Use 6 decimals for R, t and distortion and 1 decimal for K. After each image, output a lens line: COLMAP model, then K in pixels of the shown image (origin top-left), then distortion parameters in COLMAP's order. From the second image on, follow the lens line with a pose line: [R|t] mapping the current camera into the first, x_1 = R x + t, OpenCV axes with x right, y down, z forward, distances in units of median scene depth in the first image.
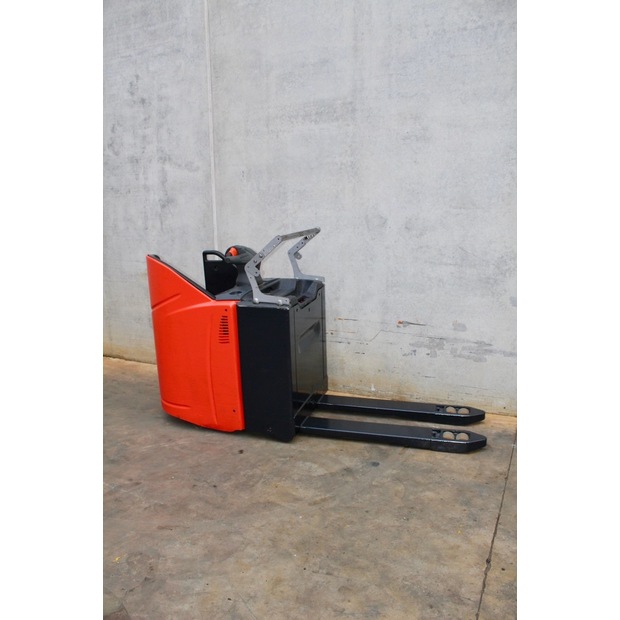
lens RADIAL K [[525.8, 0, 310.0], [0, 525.8, 310.0], [0, 0, 1]] dist [-0.152952, 0.147837]
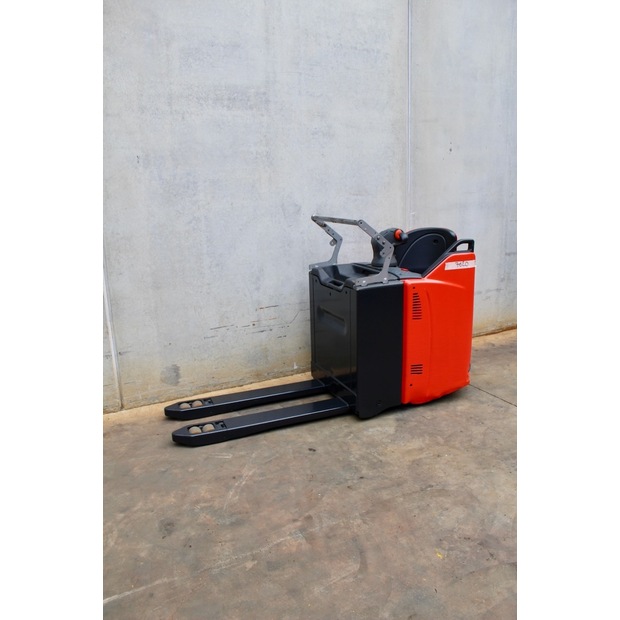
lens RADIAL K [[525.8, 0, 310.0], [0, 525.8, 310.0], [0, 0, 1]] dist [-0.152952, 0.147837]
pose [[0.580594, -0.181445, 0.793718, -0.818245], [0.174208, 0.979960, 0.096589, -0.071773], [-0.795338, 0.082194, 0.600568, 0.386271]]
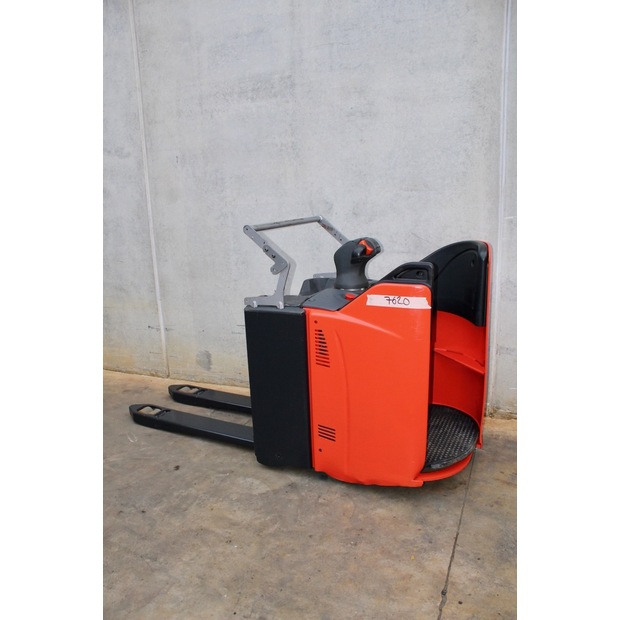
lens RADIAL K [[525.8, 0, 310.0], [0, 525.8, 310.0], [0, 0, 1]] dist [-0.152952, 0.147837]
pose [[0.998018, -0.034793, 0.052433, 0.058801], [0.033297, 0.999021, 0.029129, -0.019627], [-0.053395, -0.027325, 0.998200, 0.095017]]
